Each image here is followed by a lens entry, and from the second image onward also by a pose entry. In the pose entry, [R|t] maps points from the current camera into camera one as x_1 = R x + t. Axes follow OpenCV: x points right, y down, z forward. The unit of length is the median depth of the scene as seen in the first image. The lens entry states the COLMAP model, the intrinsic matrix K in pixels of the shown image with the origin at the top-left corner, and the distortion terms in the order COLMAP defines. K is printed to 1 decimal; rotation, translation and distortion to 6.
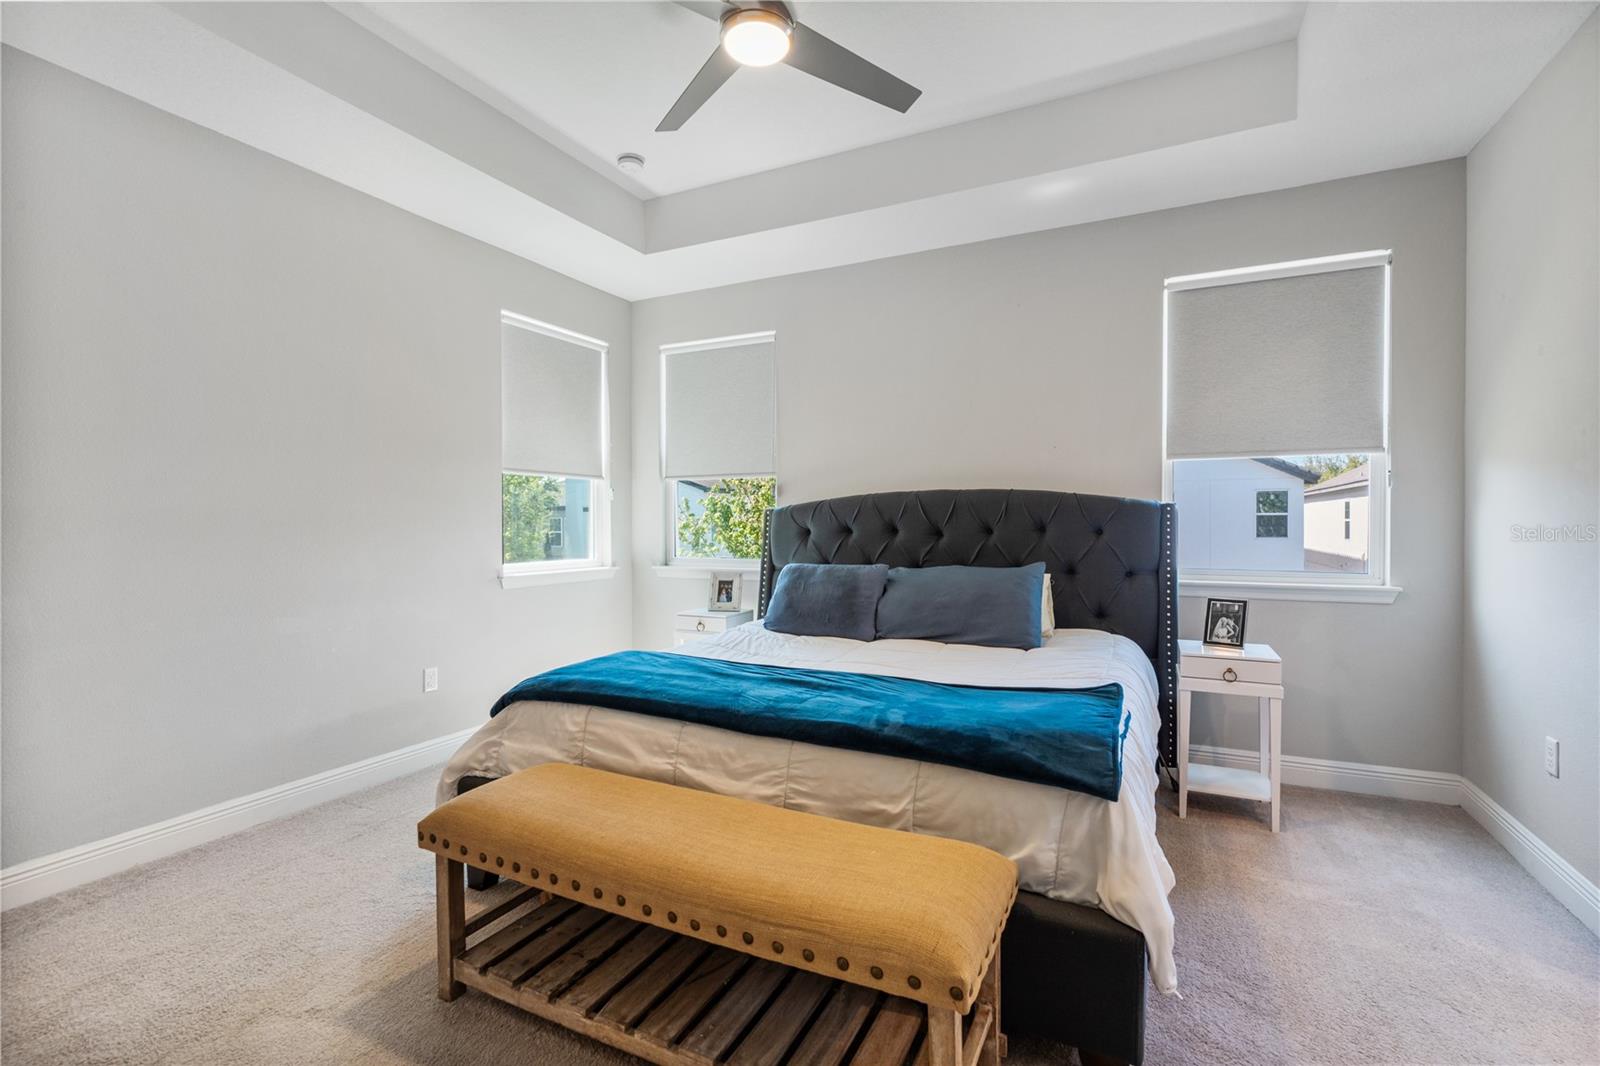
lens RADIAL K [[726.4, 0, 792.3], [0, 726.4, 526.1], [0, 0, 1]] dist [-0.001893, 0.001982]
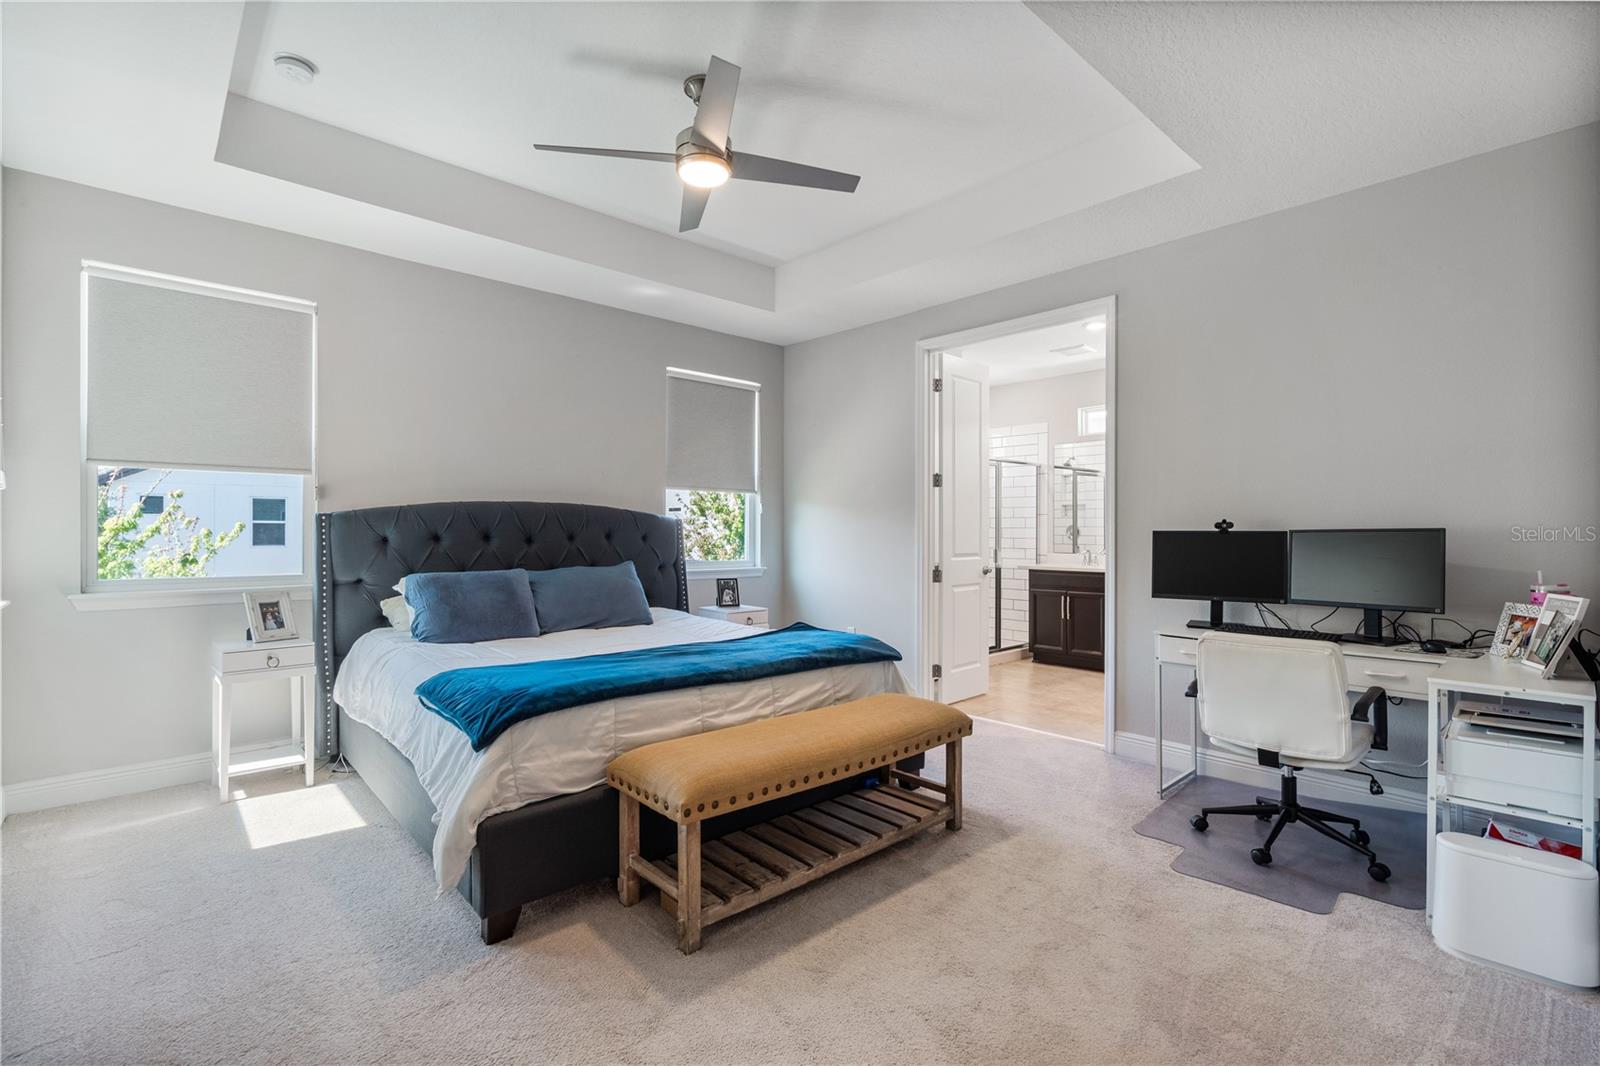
lens RADIAL K [[726.4, 0, 775.9], [0, 726.4, 536.0], [0, 0, 1]] dist [-0.001893, 0.001982]
pose [[0.376743, -0.000600, 0.926318, -0.751624], [0.000985, 0.999999, 0.000247, 0.003424], [-0.926317, 0.000820, 0.376743, 0.232774]]
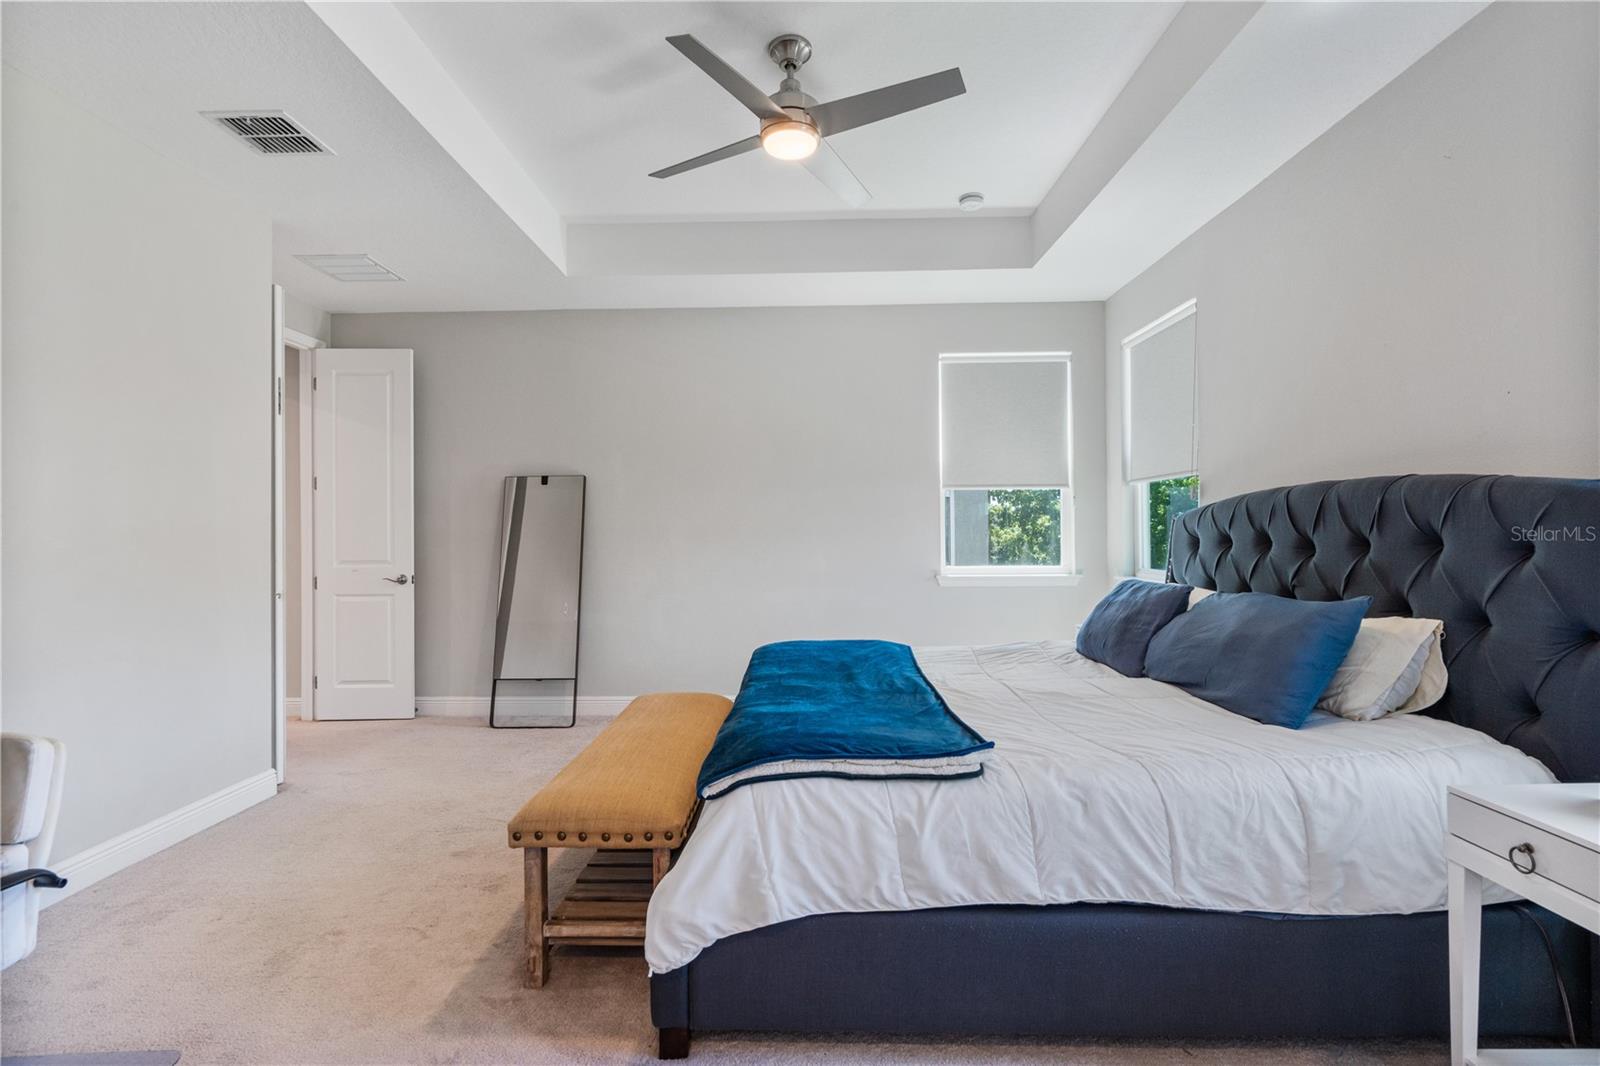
lens RADIAL K [[726.4, 0, 802.2], [0, 726.4, 530.2], [0, 0, 1]] dist [-0.001893, 0.001982]
pose [[0.450866, 0.002077, -0.892589, 0.638526], [-0.001892, 0.999997, 0.001371, -0.006764], [0.892590, 0.001070, 0.450869, 0.285605]]
